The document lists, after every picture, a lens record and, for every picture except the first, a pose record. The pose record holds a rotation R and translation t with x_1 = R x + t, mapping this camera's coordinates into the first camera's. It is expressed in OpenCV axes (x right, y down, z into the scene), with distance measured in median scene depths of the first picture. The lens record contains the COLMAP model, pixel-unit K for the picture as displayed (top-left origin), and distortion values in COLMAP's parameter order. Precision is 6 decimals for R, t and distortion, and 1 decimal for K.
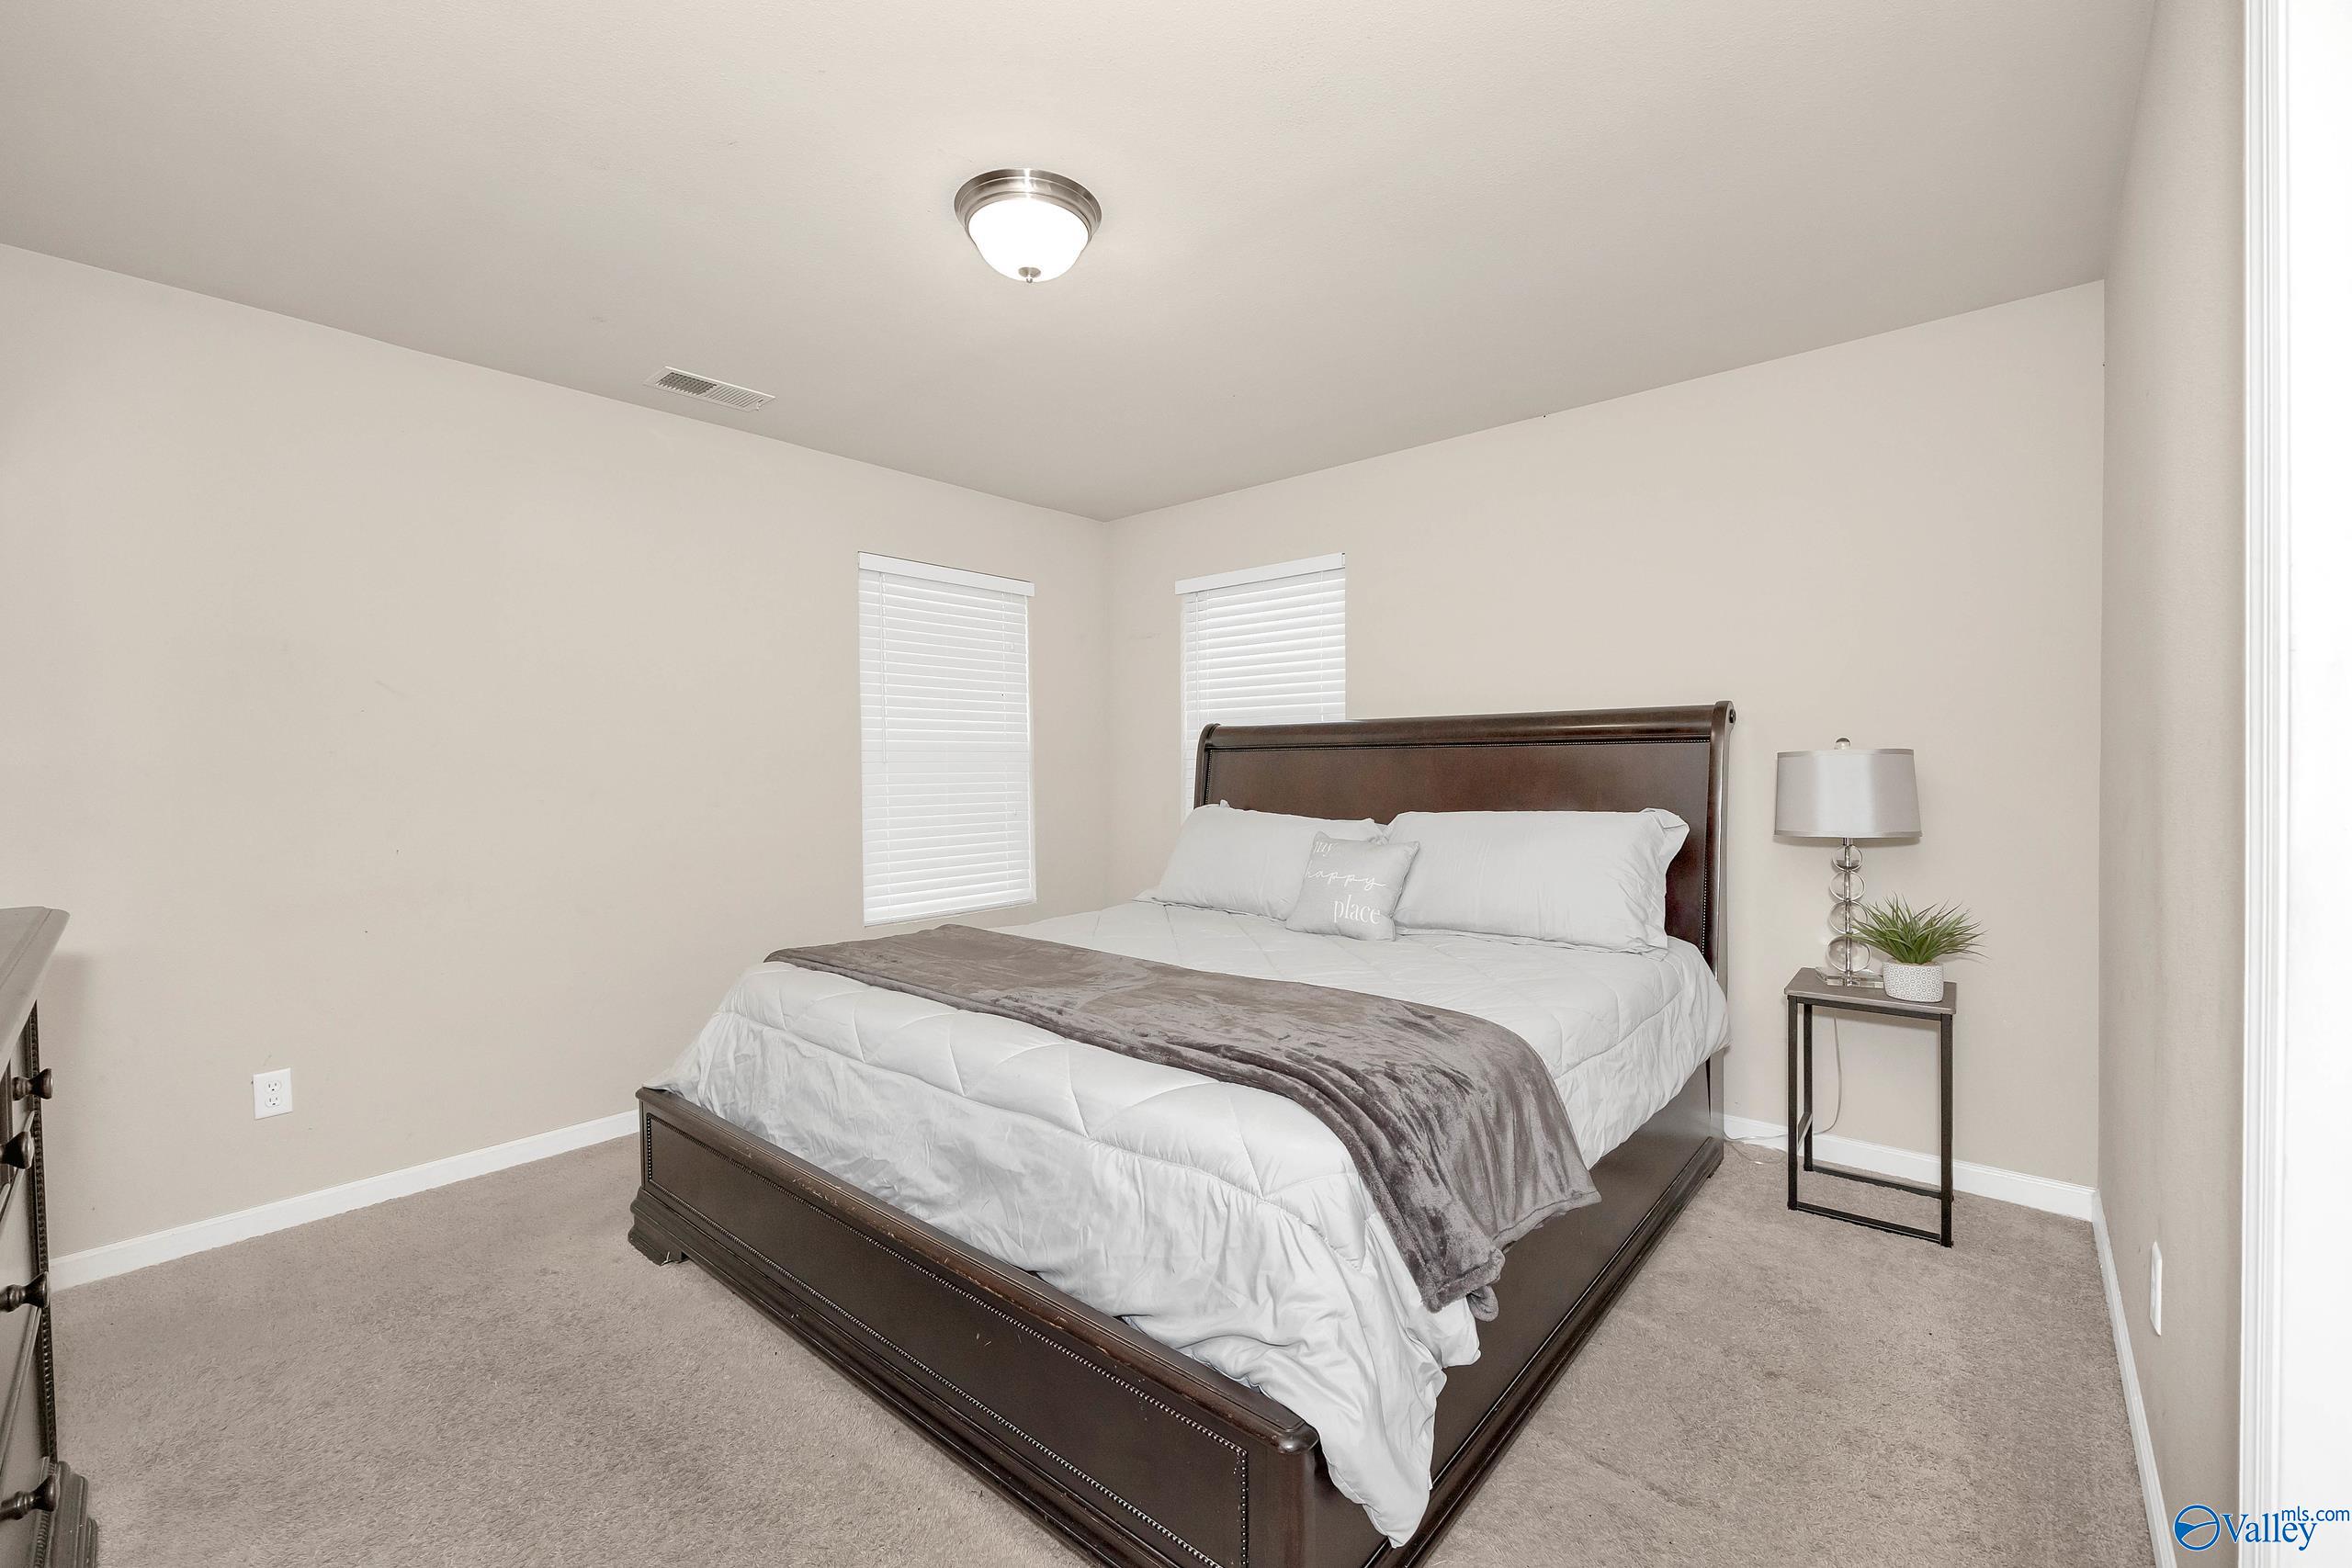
lens RADIAL K [[960.2, 0, 1182.9], [0, 960.2, 793.7], [0, 0, 1]] dist [-0.000886, 0.000078]
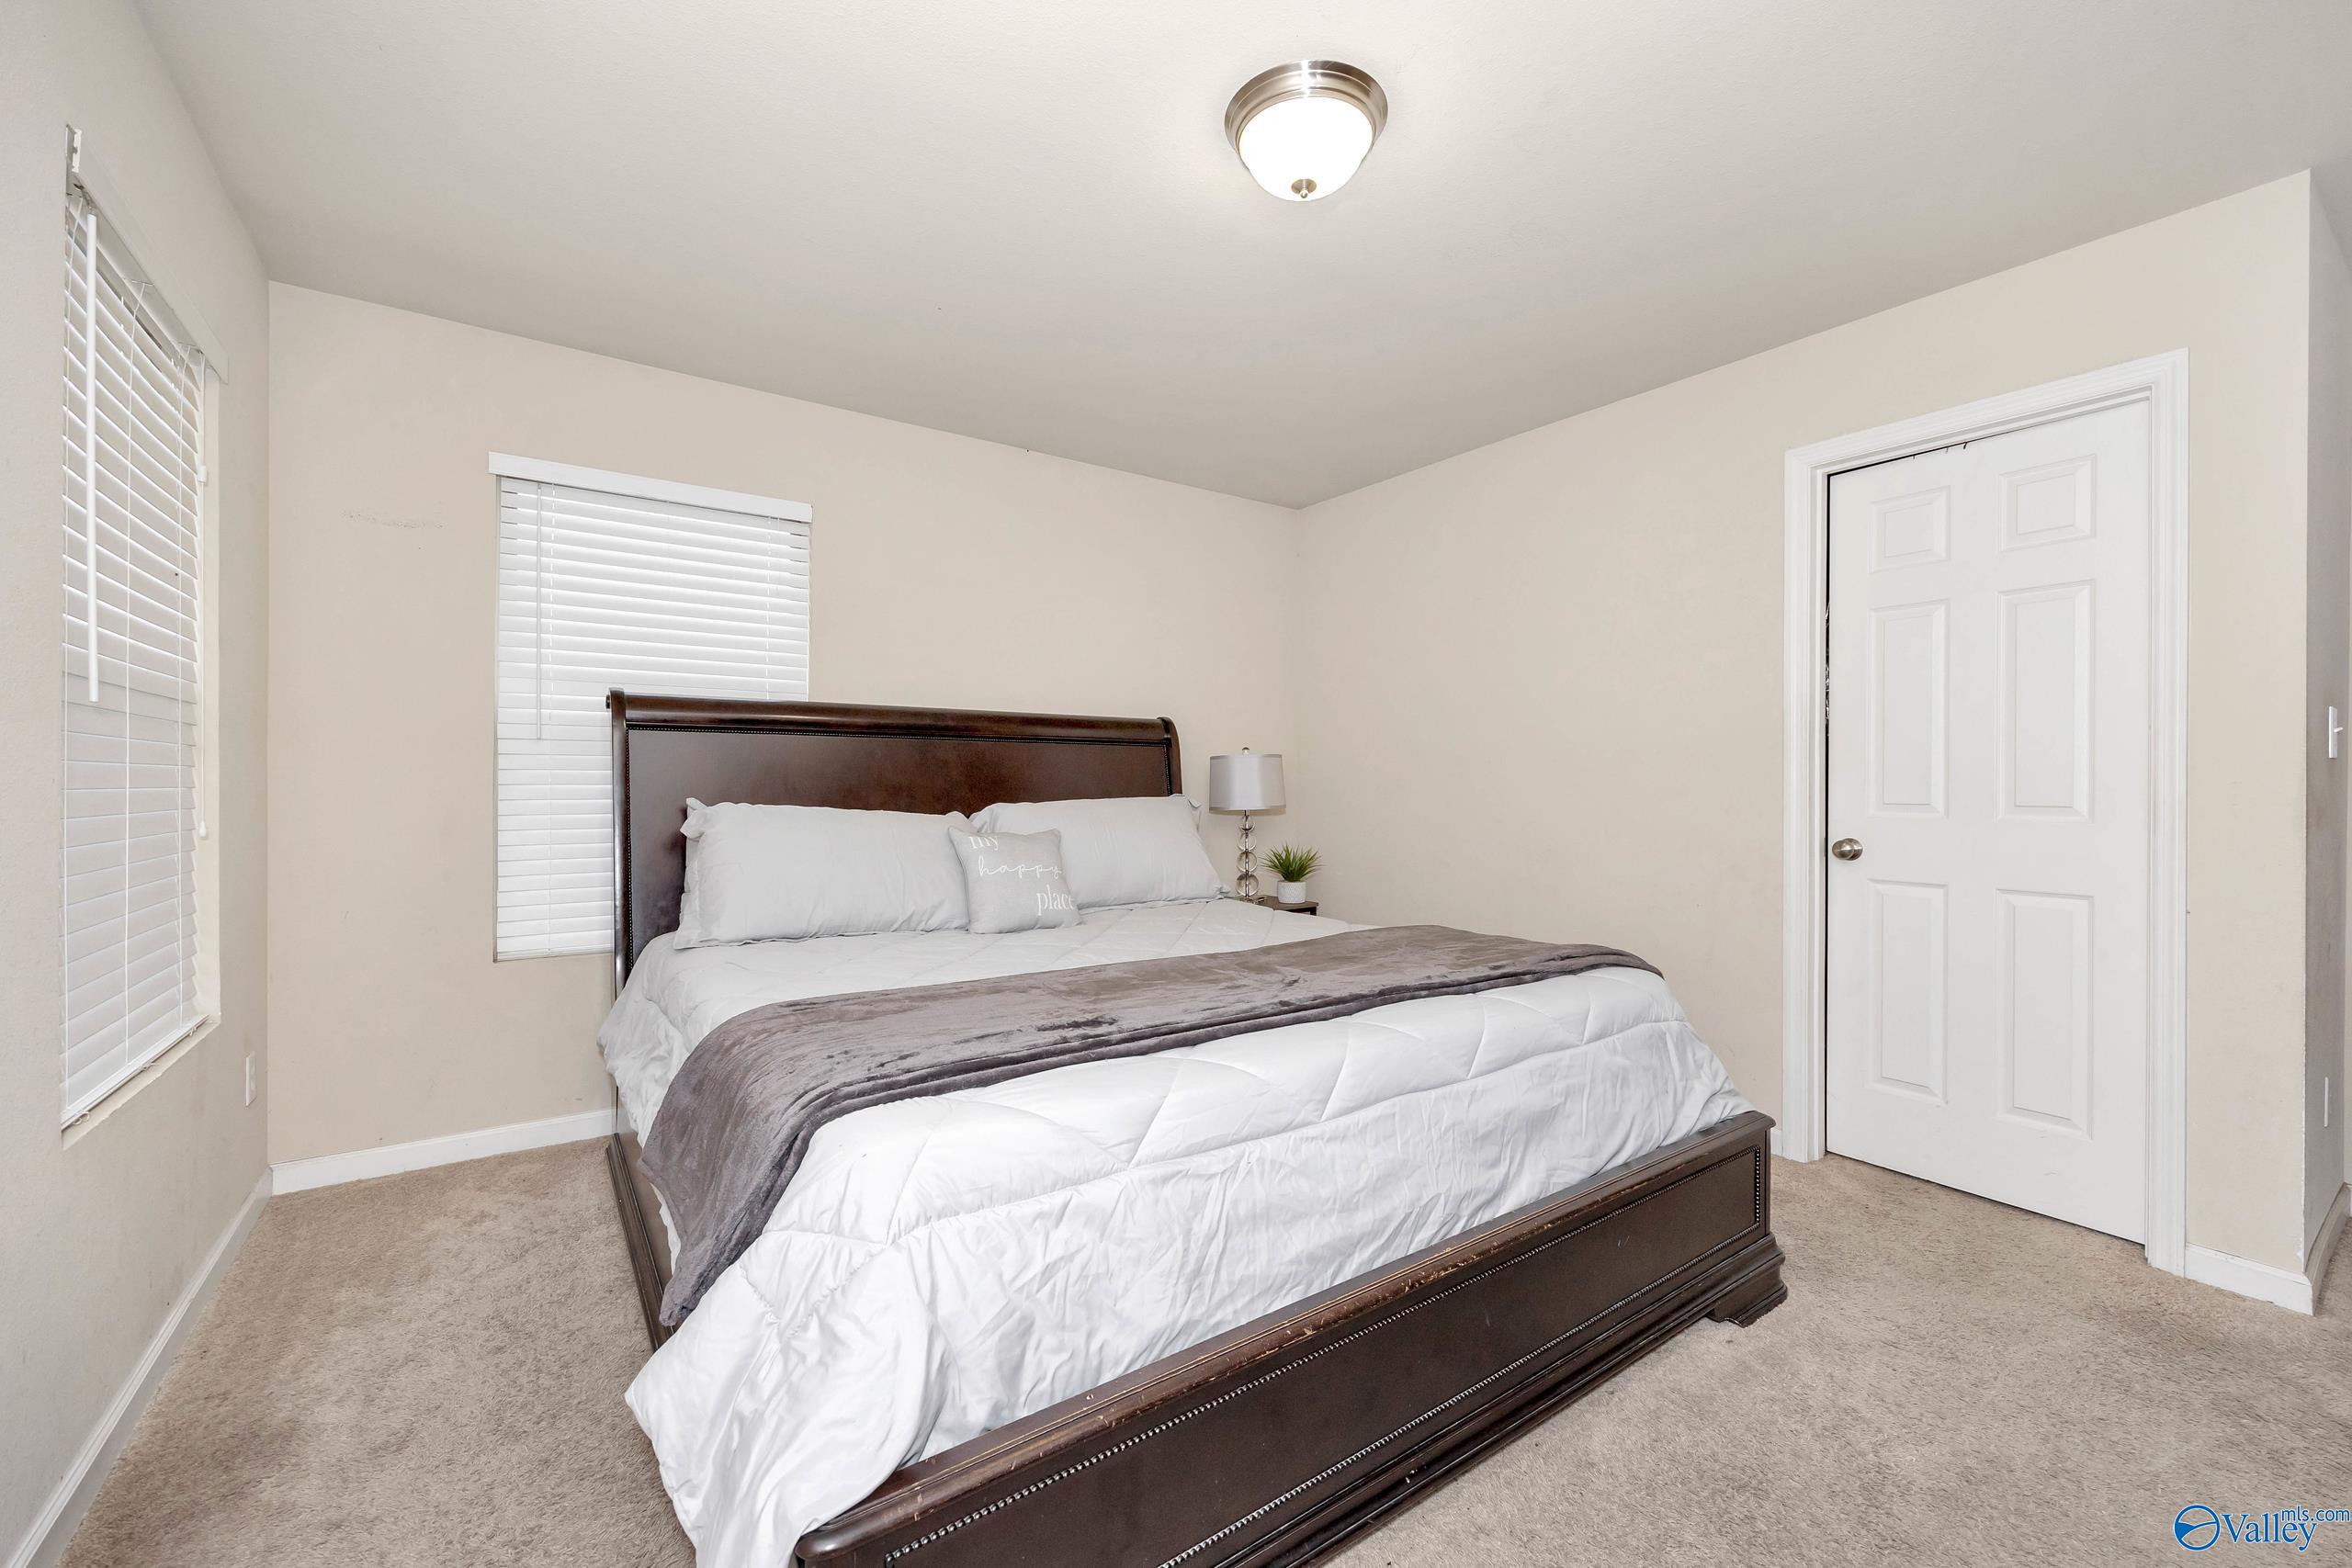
lens RADIAL K [[960.5, 0, 1180.2], [0, 960.5, 777.0], [0, 0, 1]] dist [-0.000096, 0.000119]
pose [[0.249990, 0.020272, 0.968036, -0.835160], [0.026207, 0.999273, -0.027695, 0.031464], [-0.967894, 0.032293, 0.249277, 0.714666]]
